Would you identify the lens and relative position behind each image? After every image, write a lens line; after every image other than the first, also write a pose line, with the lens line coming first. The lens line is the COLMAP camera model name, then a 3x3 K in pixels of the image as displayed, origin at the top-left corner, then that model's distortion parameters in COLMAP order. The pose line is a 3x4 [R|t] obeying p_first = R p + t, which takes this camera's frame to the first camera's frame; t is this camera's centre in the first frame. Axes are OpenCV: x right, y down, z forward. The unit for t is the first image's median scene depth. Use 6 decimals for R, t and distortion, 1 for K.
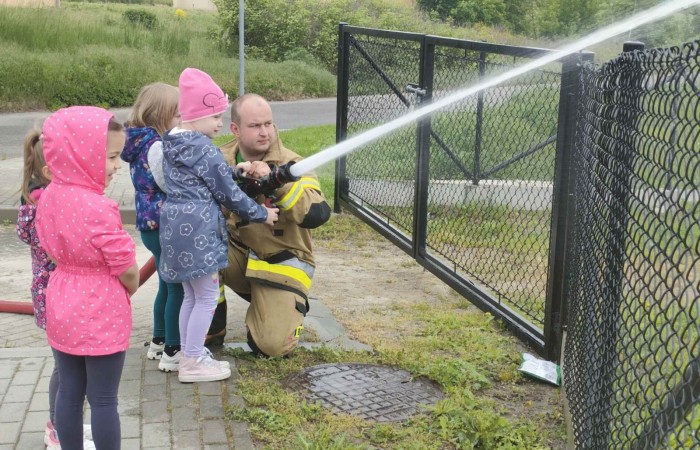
lens RADIAL K [[943.8, 0, 347.7], [0, 943.8, 222.2], [0, 0, 1]] dist [0.203173, -0.781085]
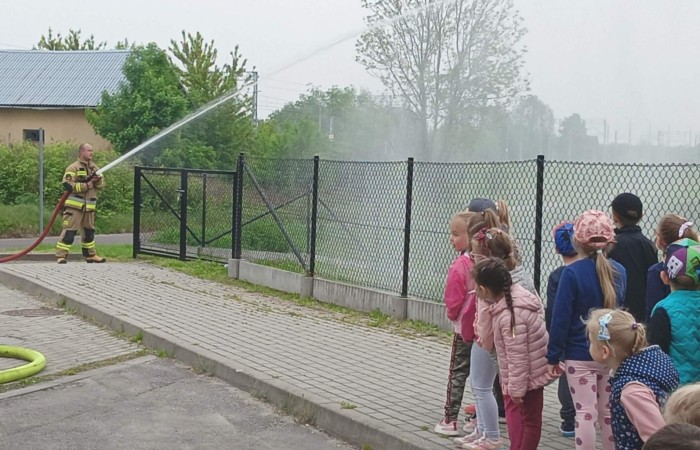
lens RADIAL K [[1599.0, 0, 324.6], [0, 1599.0, 224.4], [0, 0, 1]] dist [0.228192, 0.012451]
pose [[0.974364, -0.017971, 0.224258, -0.135355], [0.057369, 0.983698, -0.170430, 0.185013], [-0.217539, 0.178926, 0.959511, -0.836343]]
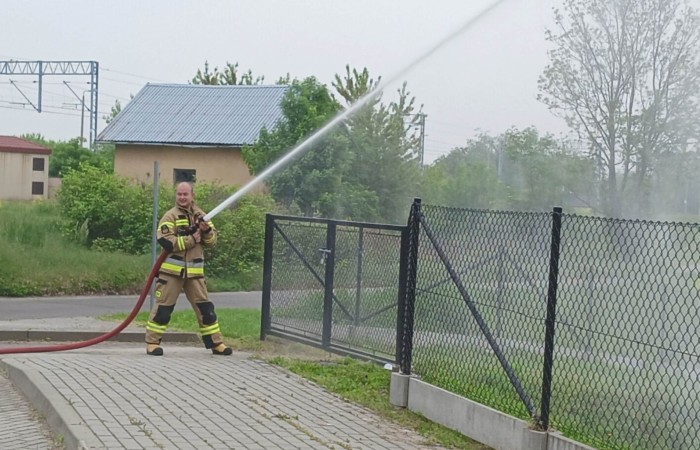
lens RADIAL K [[1534.6, 0, 350.0], [0, 1534.6, 225.0], [0, 0, 1]] dist [0.116203, 0.206895]
pose [[0.990179, 0.011473, 0.139334, -0.074215], [0.016891, 0.979509, -0.200690, 0.103423], [-0.138782, 0.201072, 0.969696, -0.474835]]
